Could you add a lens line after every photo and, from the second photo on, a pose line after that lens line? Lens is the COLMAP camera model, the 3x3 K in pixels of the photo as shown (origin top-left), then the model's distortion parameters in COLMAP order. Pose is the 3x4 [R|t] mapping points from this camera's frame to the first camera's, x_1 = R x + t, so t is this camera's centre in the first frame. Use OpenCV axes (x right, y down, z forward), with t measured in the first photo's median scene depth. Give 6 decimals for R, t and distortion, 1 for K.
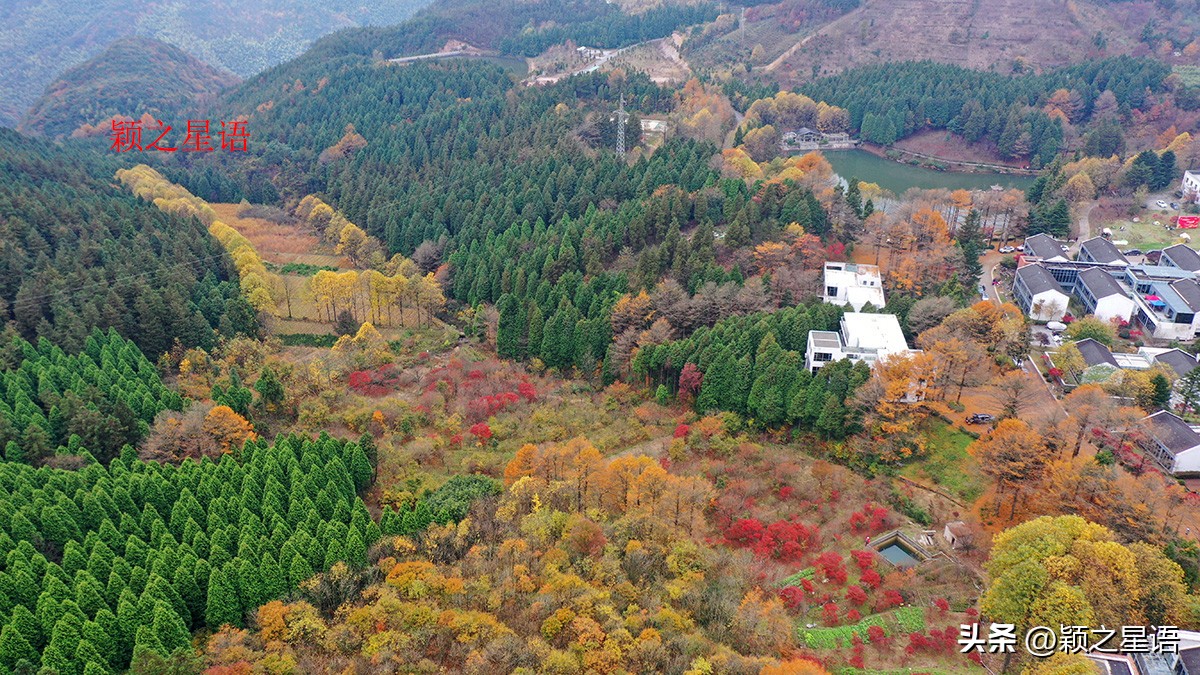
lens RADIAL K [[944.0, 0, 601.7], [0, 944.0, 340.3], [0, 0, 1]] dist [-0.003028, 0.007772]
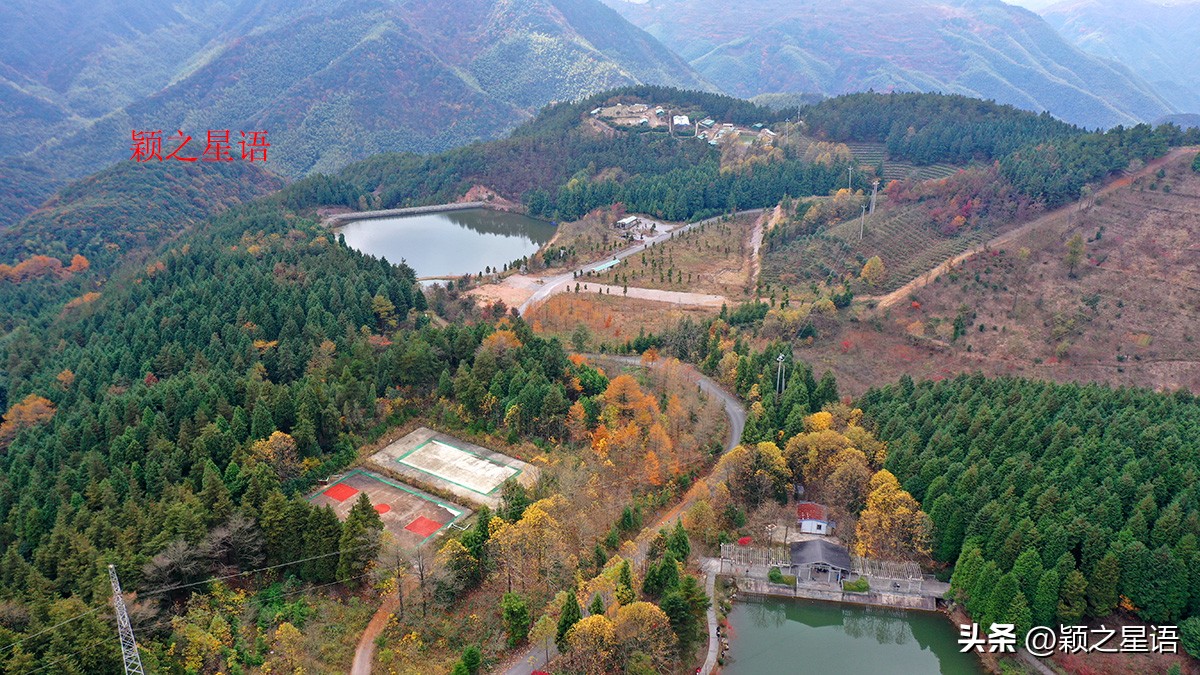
lens RADIAL K [[944.0, 0, 598.5], [0, 944.0, 337.7], [0, 0, 1]] dist [-0.003028, 0.007772]
pose [[0.954437, 0.117740, -0.274204, 0.255139], [-0.138839, 0.988569, -0.058786, -0.313241], [0.264148, 0.094178, 0.959873, 0.617009]]
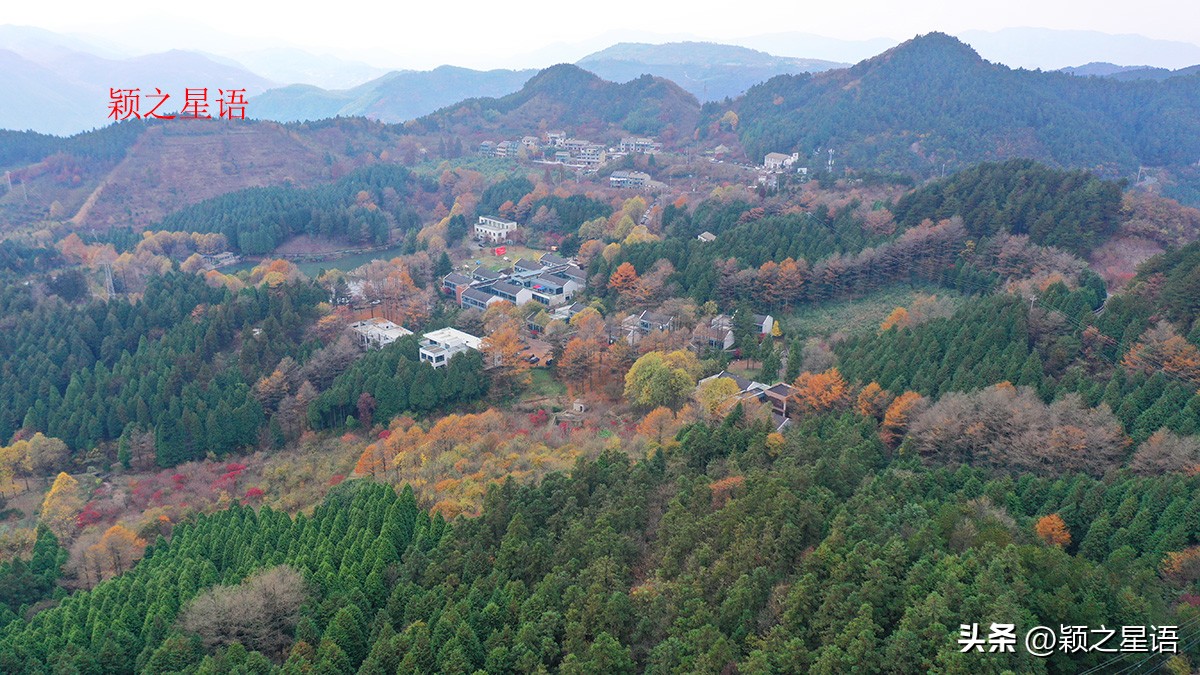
lens RADIAL K [[944.0, 0, 602.2], [0, 944.0, 342.3], [0, 0, 1]] dist [-0.003028, 0.007772]
pose [[0.606907, -0.267578, 0.748376, -0.438933], [0.361933, 0.931367, 0.039490, 0.016148], [-0.707579, 0.246895, 0.662098, -0.128133]]
